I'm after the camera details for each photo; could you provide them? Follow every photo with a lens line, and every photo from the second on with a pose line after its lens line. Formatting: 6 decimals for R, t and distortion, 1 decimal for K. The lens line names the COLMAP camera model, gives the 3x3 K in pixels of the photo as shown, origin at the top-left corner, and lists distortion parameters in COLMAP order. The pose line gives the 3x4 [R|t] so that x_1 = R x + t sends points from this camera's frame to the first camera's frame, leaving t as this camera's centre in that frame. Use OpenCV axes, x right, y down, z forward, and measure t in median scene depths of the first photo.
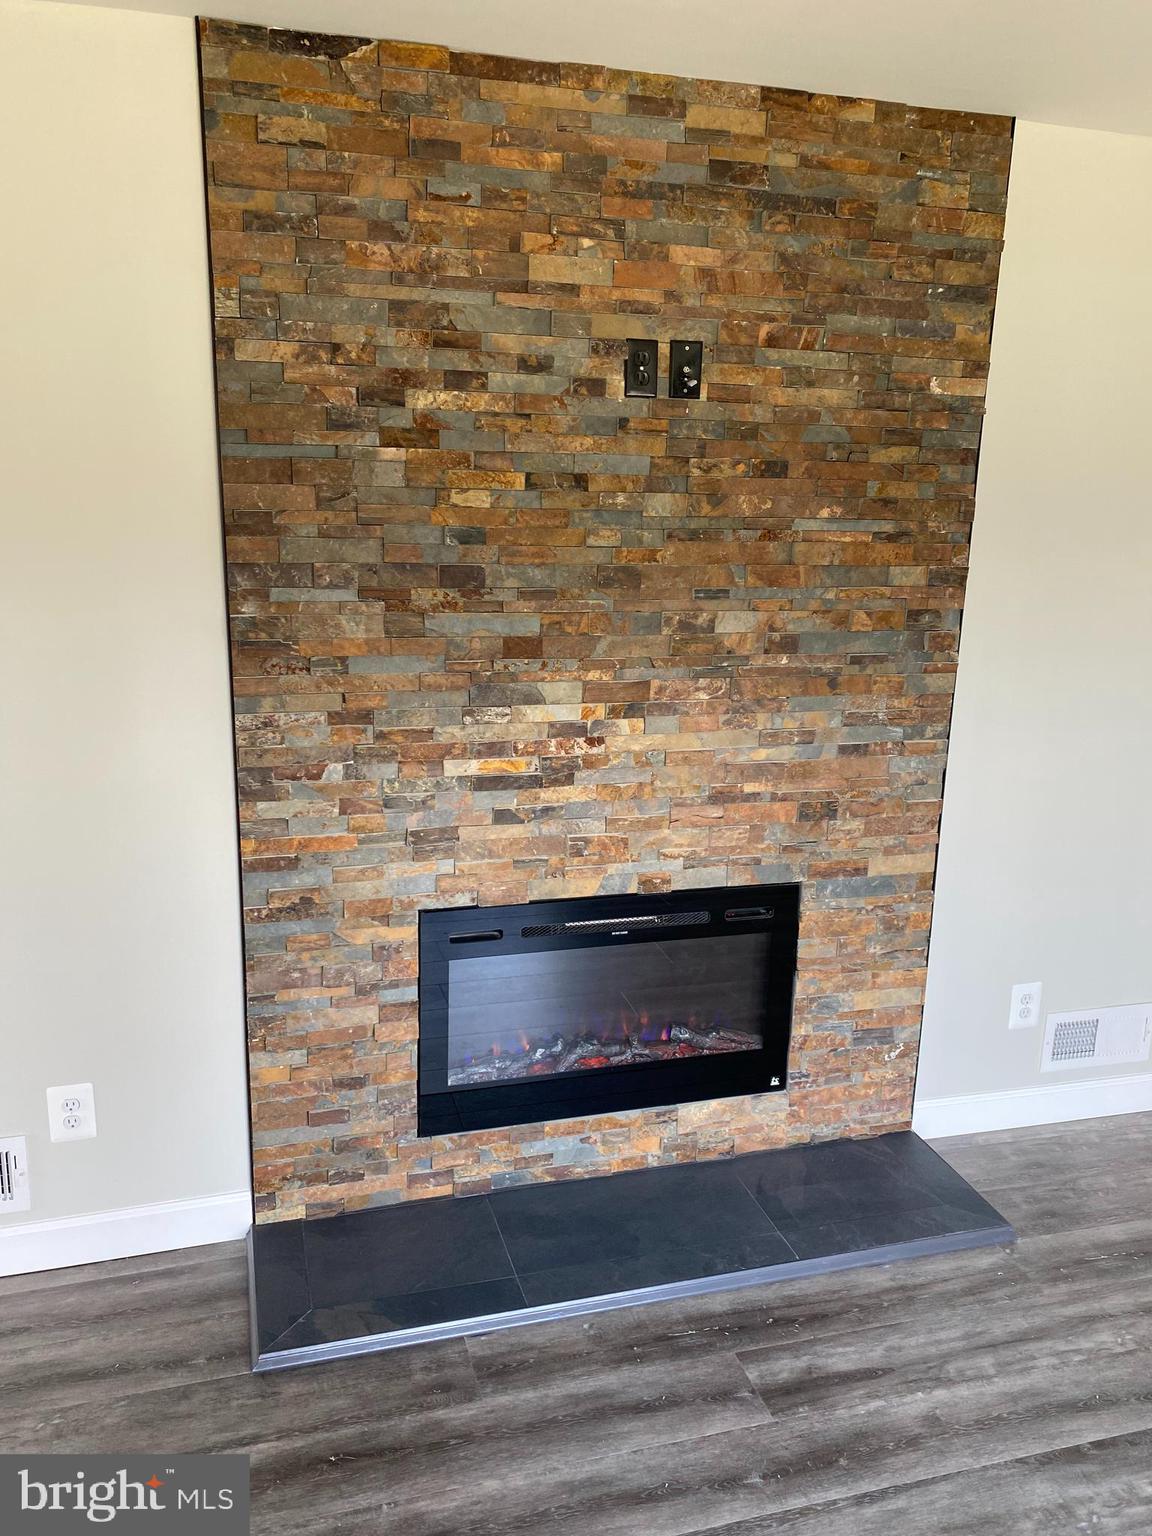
lens RADIAL K [[1160.5, 0, 572.6], [0, 1160.5, 763.4], [0, 0, 1]] dist [0.027462, -0.003790]
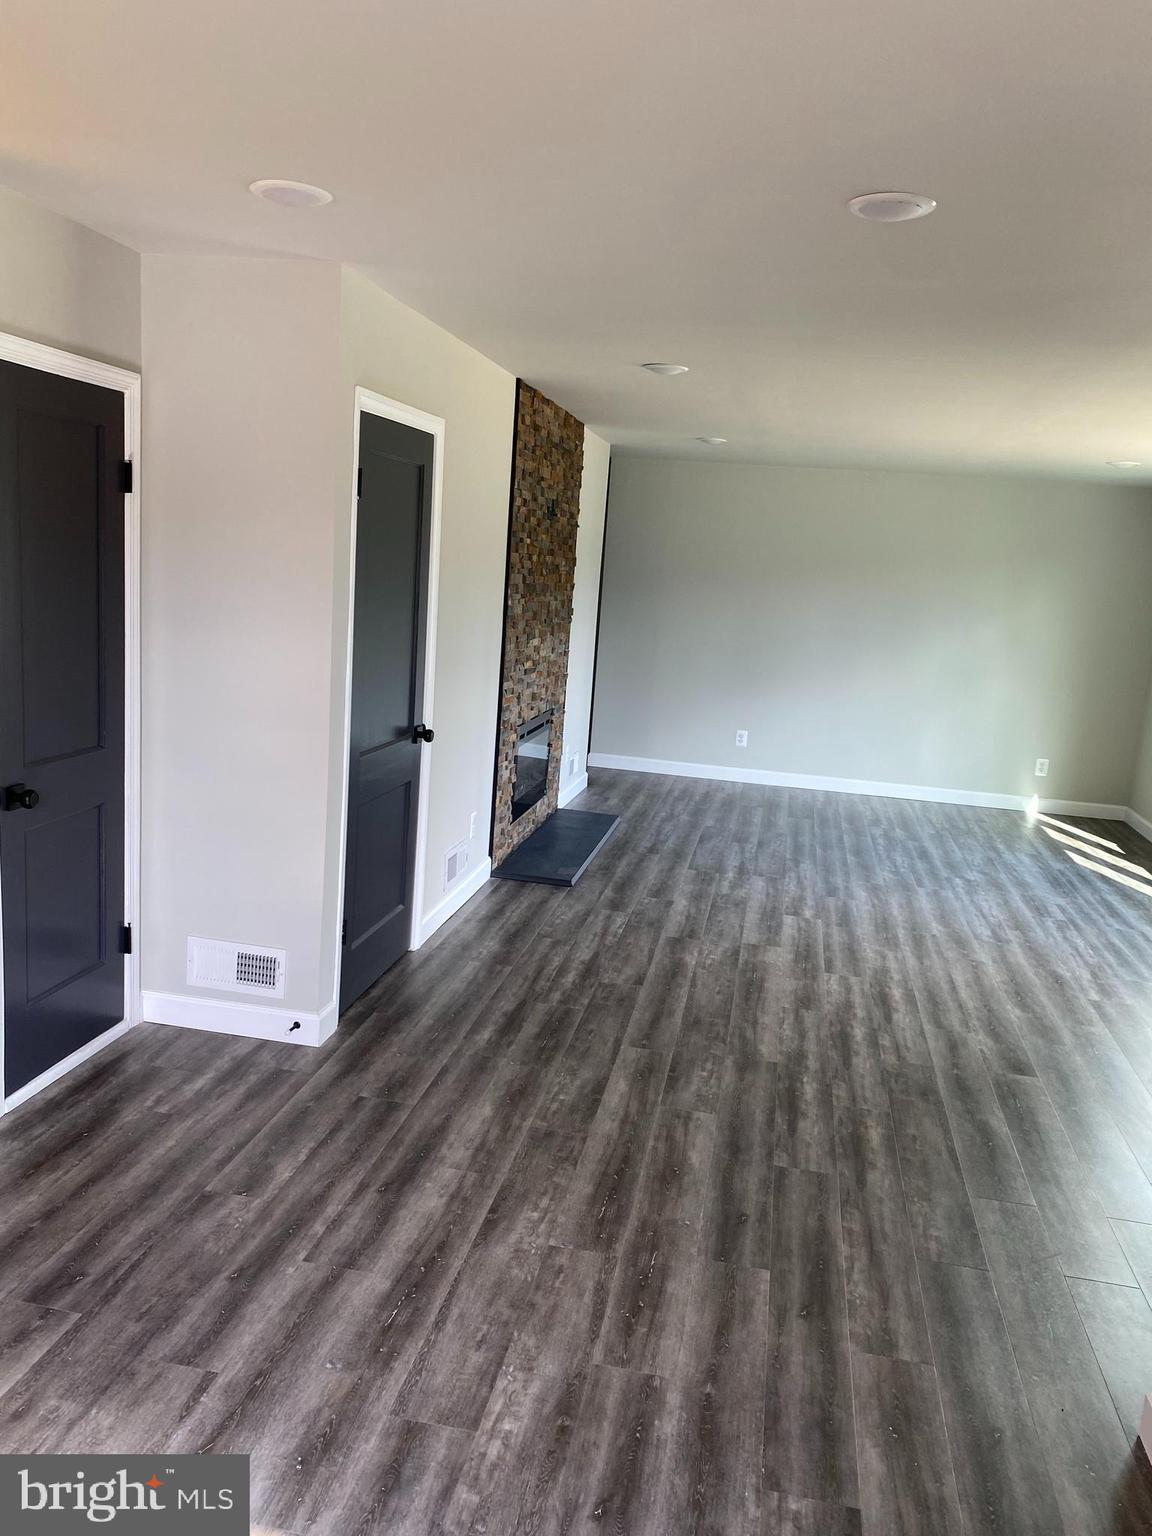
lens RADIAL K [[1160.5, 0, 576.0], [0, 1160.5, 771.2], [0, 0, 1]] dist [0.027462, -0.003790]
pose [[0.447263, -0.149569, 0.881808, -2.490730], [0.143722, 0.985125, 0.094196, 0.015452], [-0.882779, 0.084605, 0.462107, -0.243187]]
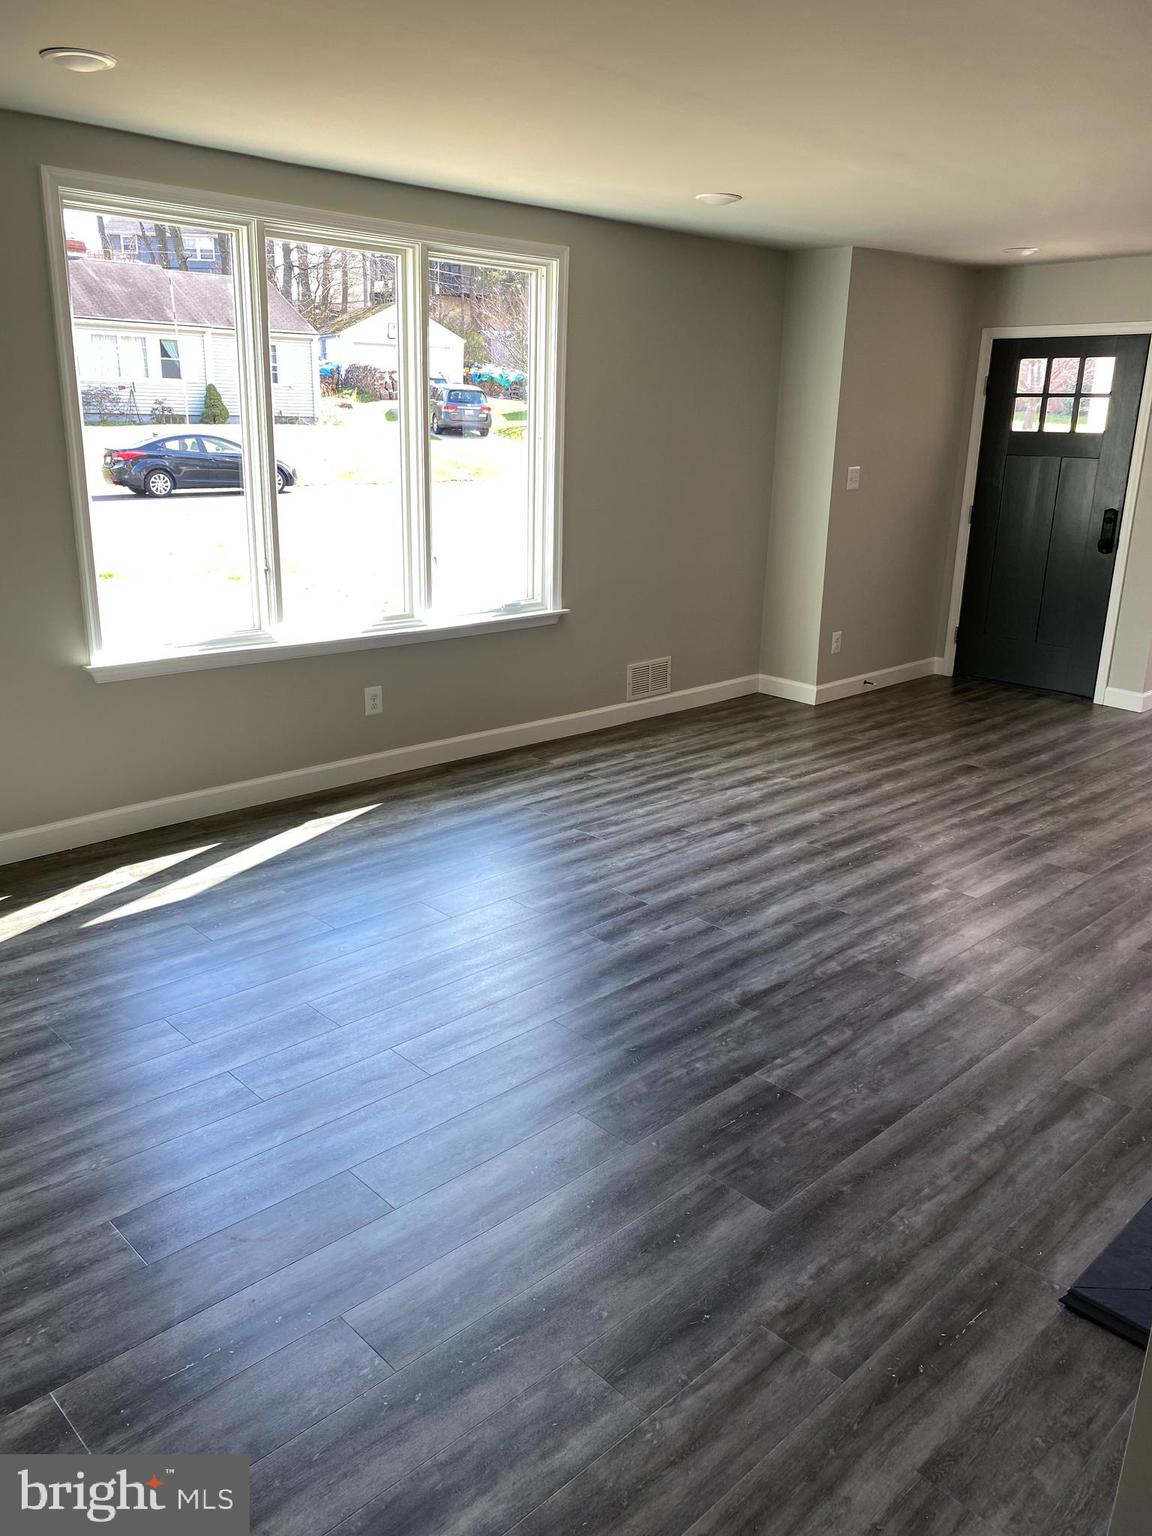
lens RADIAL K [[1160.5, 0, 574.5], [0, 1160.5, 767.1], [0, 0, 1]] dist [0.027462, -0.003790]
pose [[-0.883964, 0.092639, -0.458286, 1.201560], [-0.150904, 0.871192, 0.467176, -0.294231], [0.442533, 0.482124, -0.756122, 1.517590]]
